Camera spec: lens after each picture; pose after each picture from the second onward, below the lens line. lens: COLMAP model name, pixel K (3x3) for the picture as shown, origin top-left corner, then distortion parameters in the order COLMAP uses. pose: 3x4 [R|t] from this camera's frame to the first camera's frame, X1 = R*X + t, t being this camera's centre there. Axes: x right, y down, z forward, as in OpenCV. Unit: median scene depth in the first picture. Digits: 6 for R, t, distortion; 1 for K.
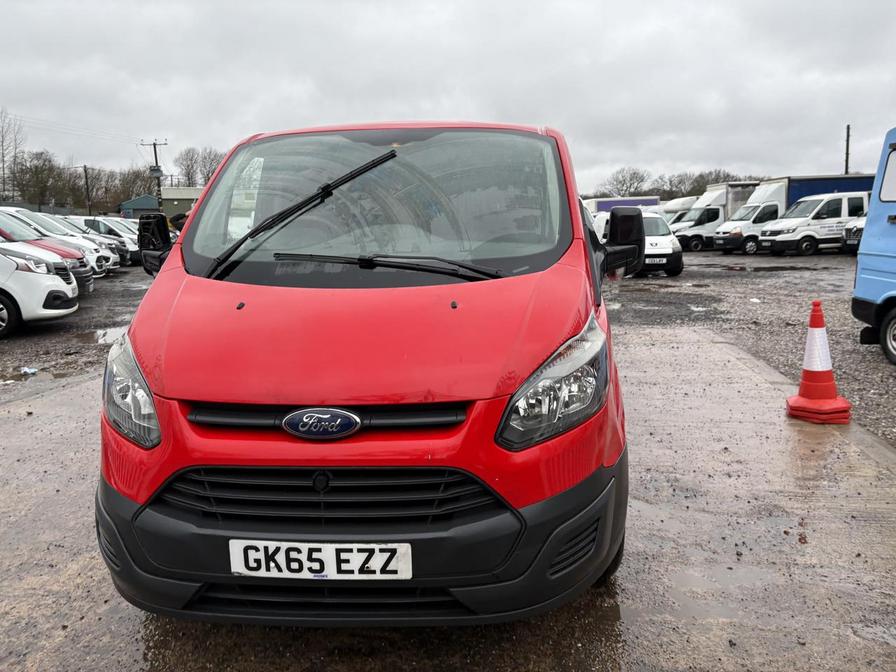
lens RADIAL K [[669.3, 0, 448.0], [0, 669.3, 336.0], [0, 0, 1]] dist [0.019530, 0.001748]
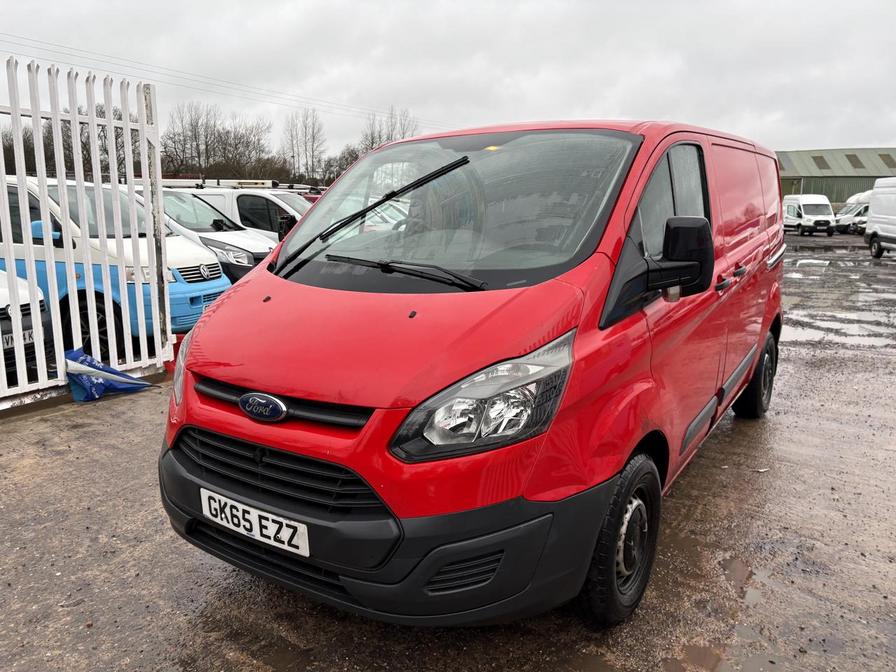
lens RADIAL K [[682.3, 0, 448.0], [0, 682.3, 336.0], [0, 0, 1]] dist [0.001708, 0.000863]
pose [[0.866419, 0.103100, -0.488558, 0.655106], [-0.092249, 0.994659, 0.046305, -0.076350], [0.490722, 0.004950, 0.871302, 0.122925]]
